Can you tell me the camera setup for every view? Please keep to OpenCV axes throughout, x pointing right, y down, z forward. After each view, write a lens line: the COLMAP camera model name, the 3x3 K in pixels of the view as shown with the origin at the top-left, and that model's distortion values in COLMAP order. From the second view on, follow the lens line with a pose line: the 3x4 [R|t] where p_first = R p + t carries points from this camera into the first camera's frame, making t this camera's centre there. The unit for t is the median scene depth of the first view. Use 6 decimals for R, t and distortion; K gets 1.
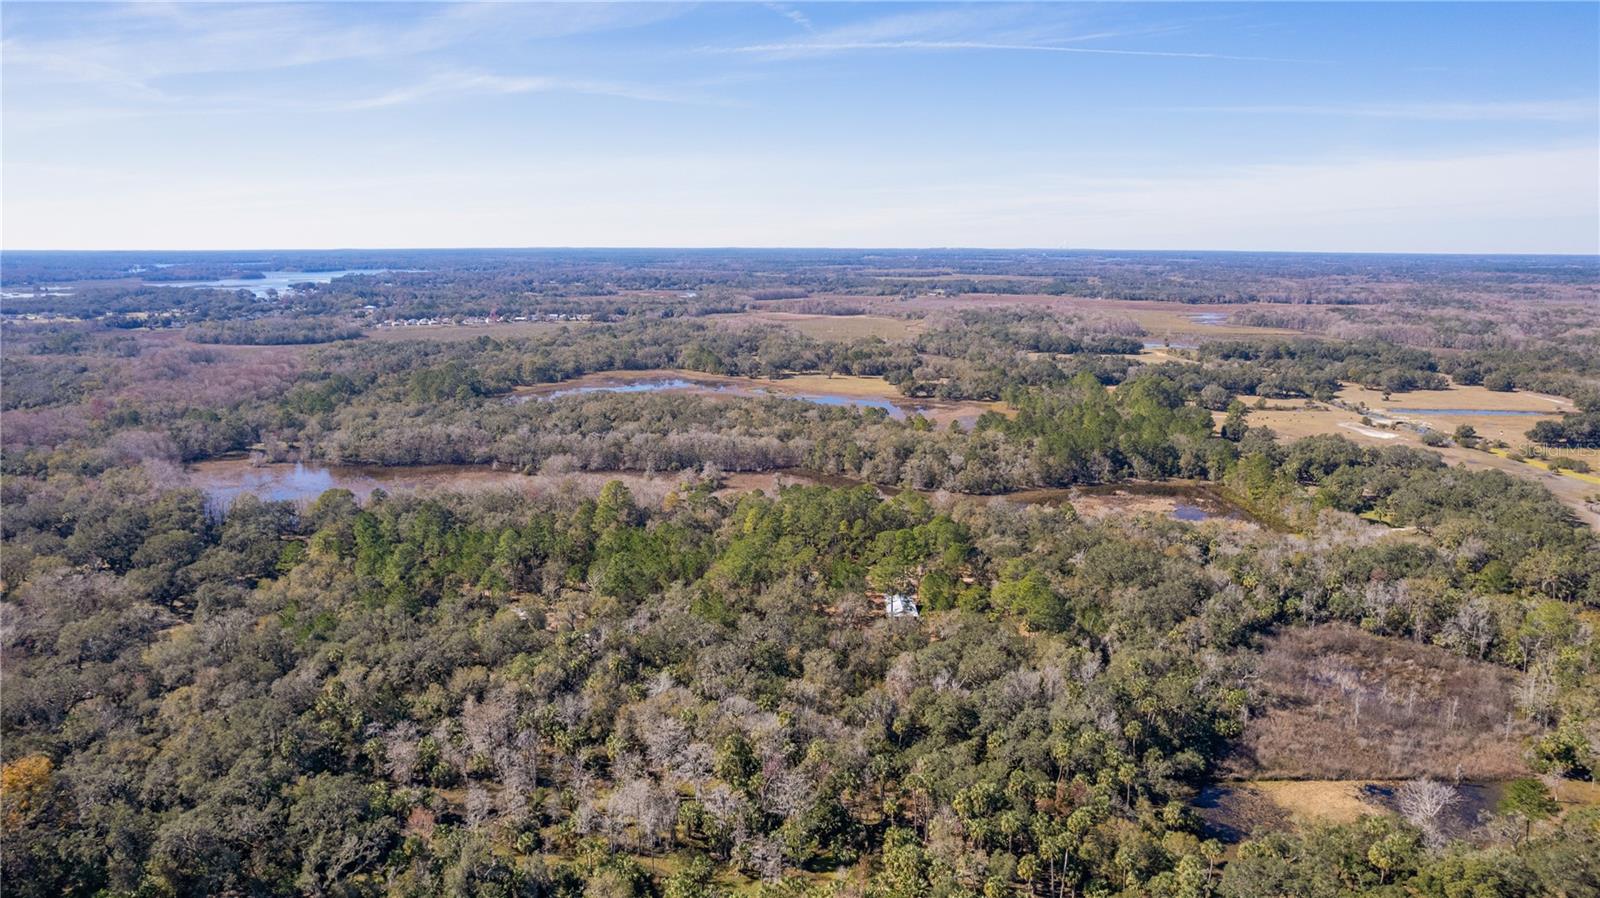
lens RADIAL K [[1032.2, 0, 797.0], [0, 1032.2, 442.0], [0, 0, 1]] dist [-0.072574, 0.060685]
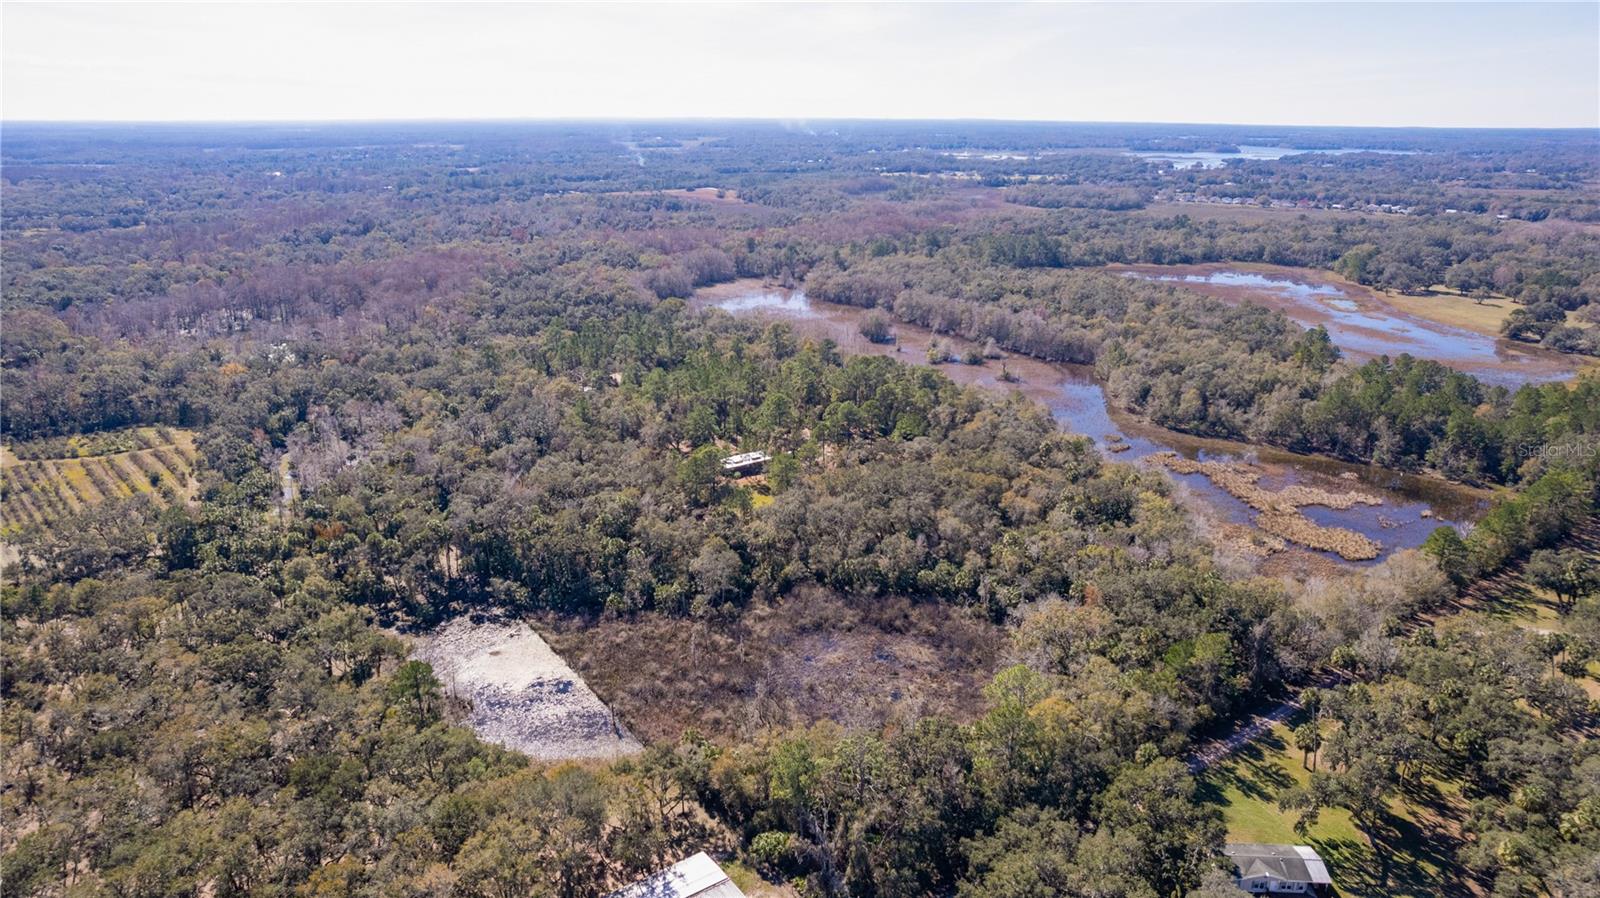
lens RADIAL K [[1032.2, 0, 797.0], [0, 1032.2, 442.0], [0, 0, 1]] dist [-0.072574, 0.060685]
pose [[0.575890, 0.248799, -0.778749, 0.338916], [-0.157660, 0.968484, 0.192826, -0.025943], [0.802181, 0.011731, 0.596966, 0.141591]]
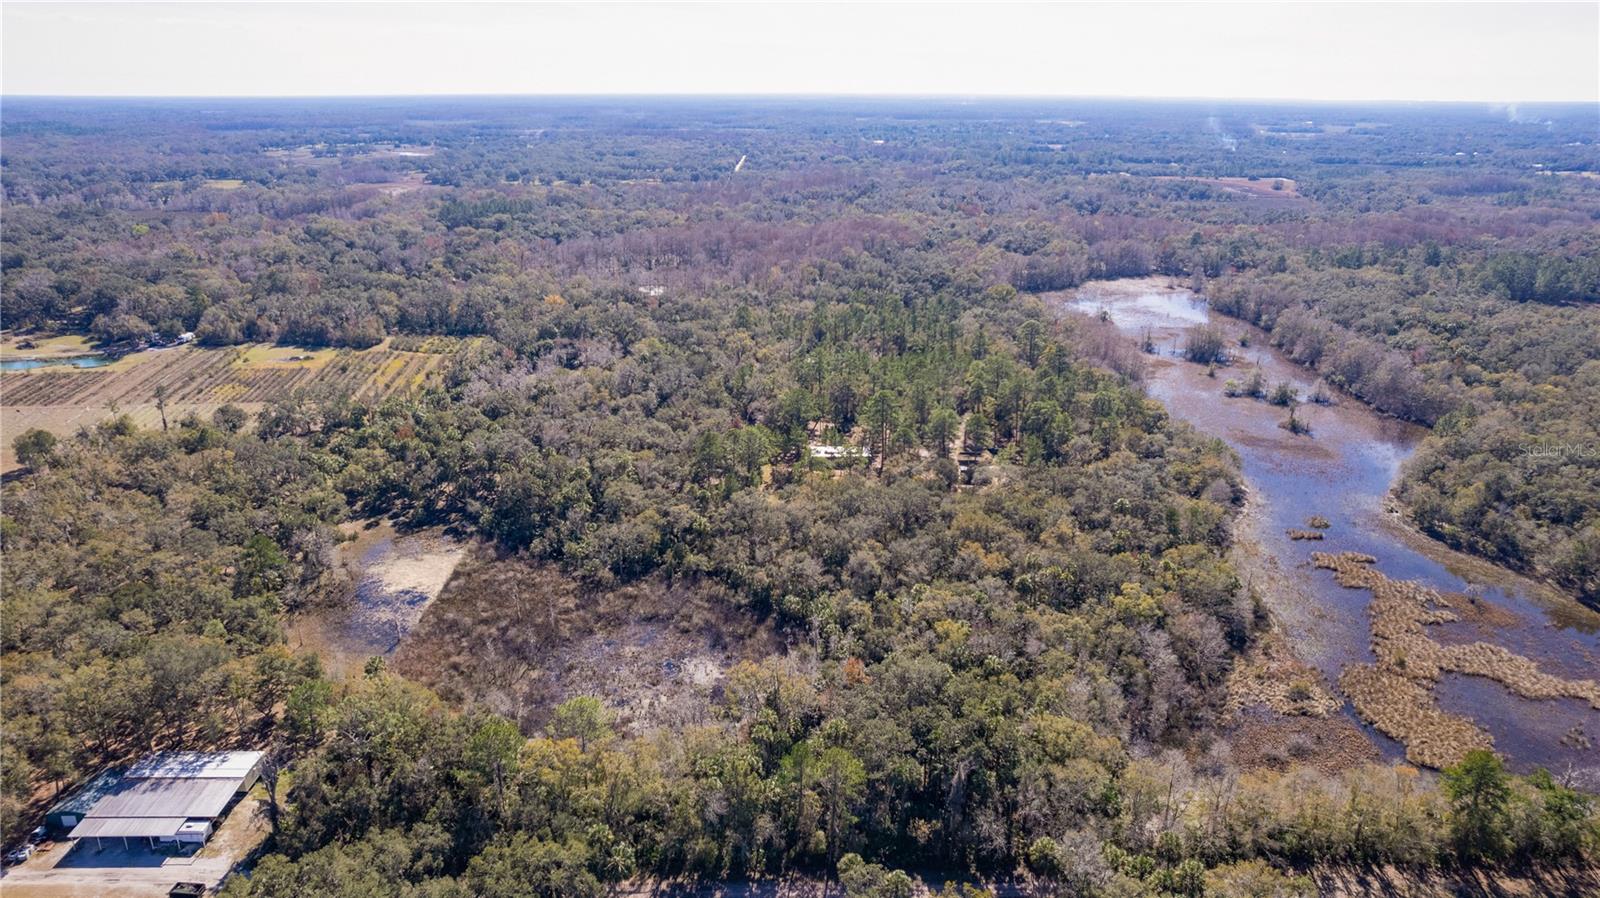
lens RADIAL K [[1032.2, 0, 797.0], [0, 1032.2, 442.0], [0, 0, 1]] dist [-0.072574, 0.060685]
pose [[0.001347, 0.323132, -0.946353, 0.377706], [-0.191955, 0.928839, 0.316879, -0.059764], [0.981403, 0.181230, 0.063278, 0.314846]]
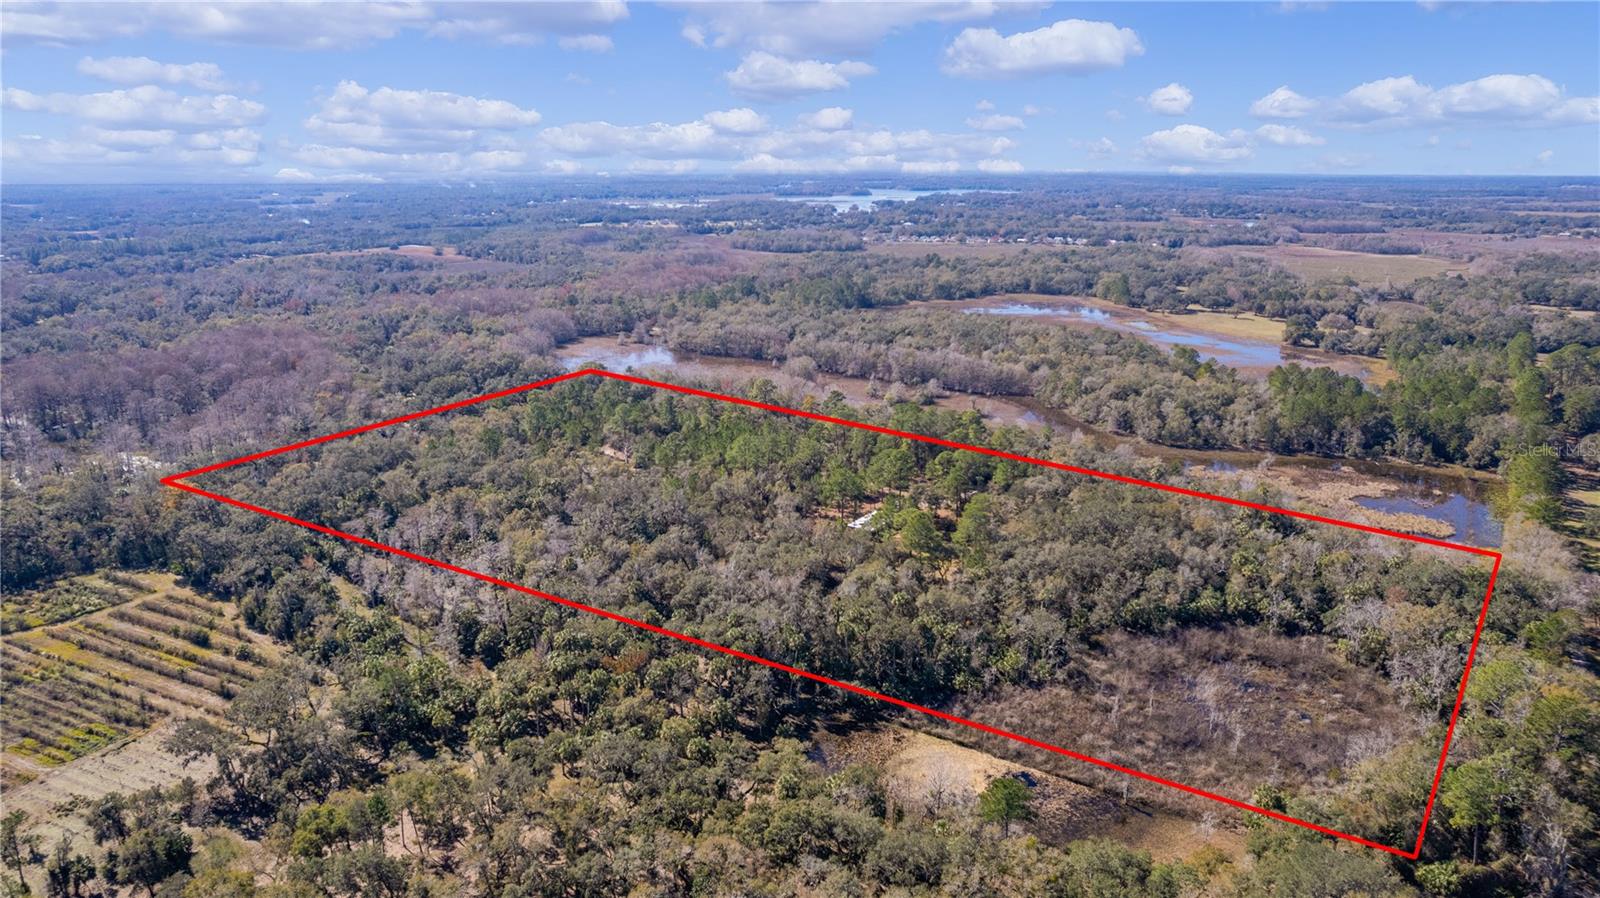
lens RADIAL K [[1032.2, 0, 797.0], [0, 1032.2, 442.0], [0, 0, 1]] dist [-0.072574, 0.060685]
pose [[0.829979, 0.143353, -0.539059, 0.204836], [-0.104031, 0.989237, 0.102896, -0.005805], [0.548007, -0.029323, 0.835960, 0.033359]]
